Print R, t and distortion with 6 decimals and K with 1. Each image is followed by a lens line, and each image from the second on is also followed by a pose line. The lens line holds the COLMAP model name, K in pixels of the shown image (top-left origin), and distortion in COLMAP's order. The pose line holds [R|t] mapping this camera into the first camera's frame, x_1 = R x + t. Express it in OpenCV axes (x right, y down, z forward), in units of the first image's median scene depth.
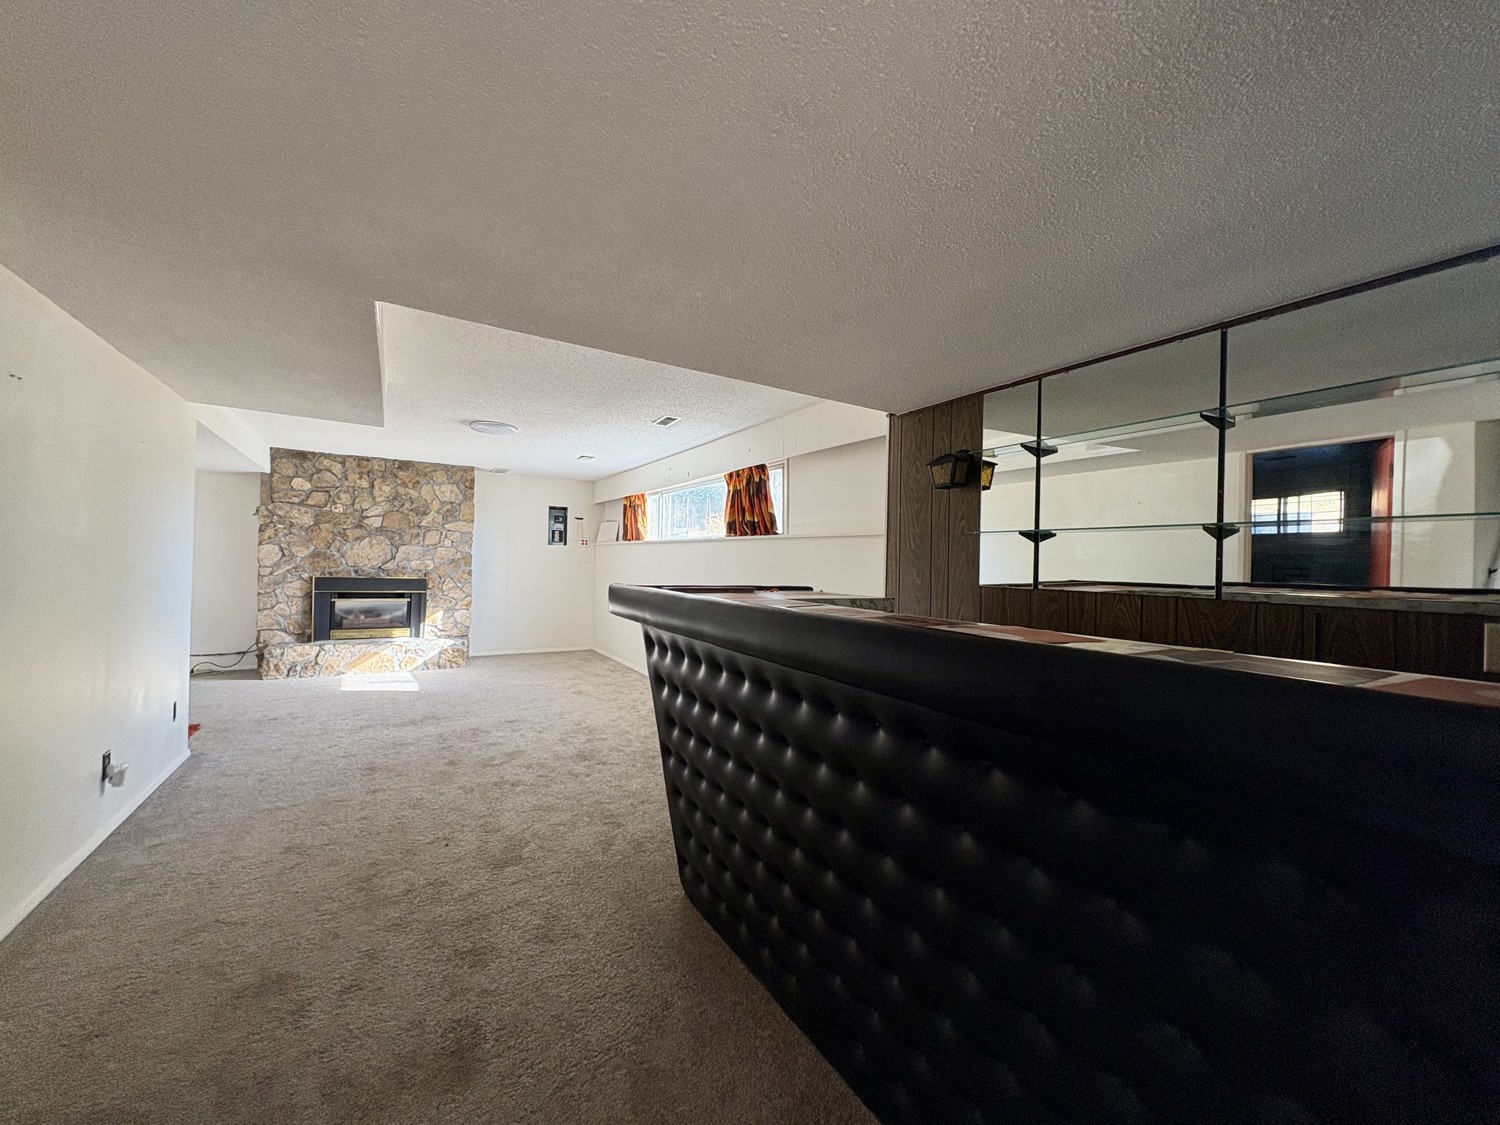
lens RADIAL K [[596.5, 0, 751.5], [0, 596.5, 561.3], [0, 0, 1]] dist [0.000413, 0.000312]
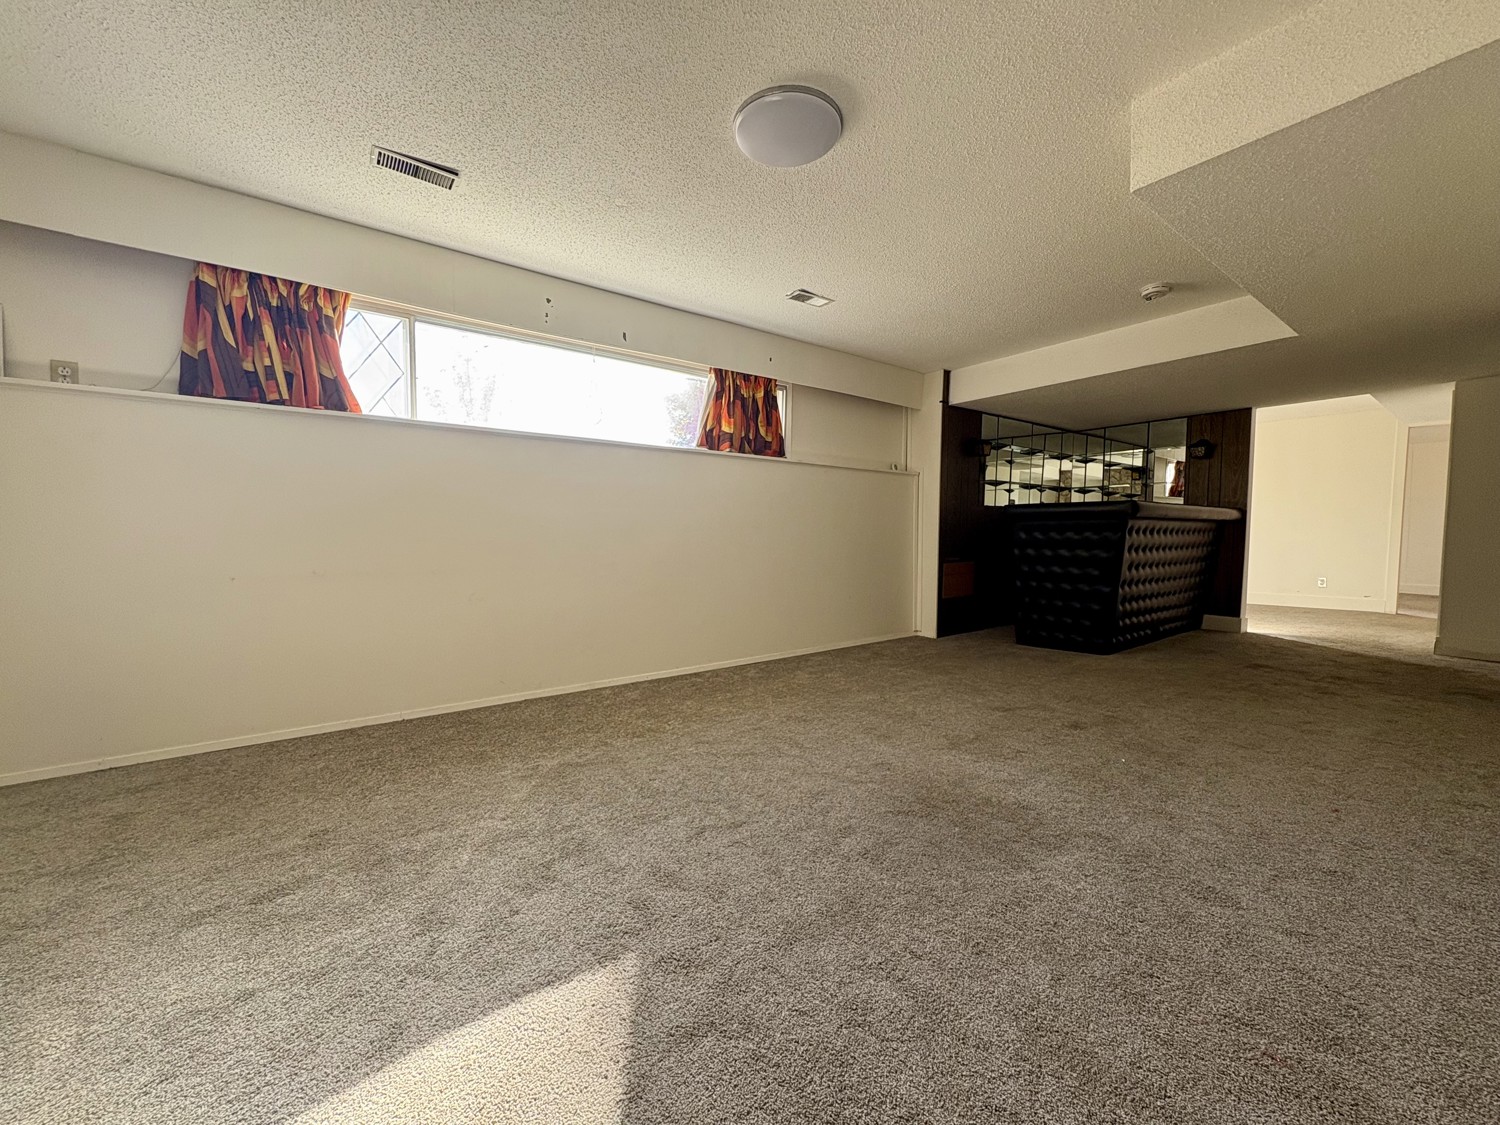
lens RADIAL K [[596.5, 0, 751.5], [0, 596.5, 561.3], [0, 0, 1]] dist [0.000413, 0.000312]
pose [[-0.100446, -0.072470, 0.992300, -1.295992], [-0.014916, 0.997341, 0.071329, 0.074930], [-0.994831, -0.007637, -0.101260, 1.585099]]
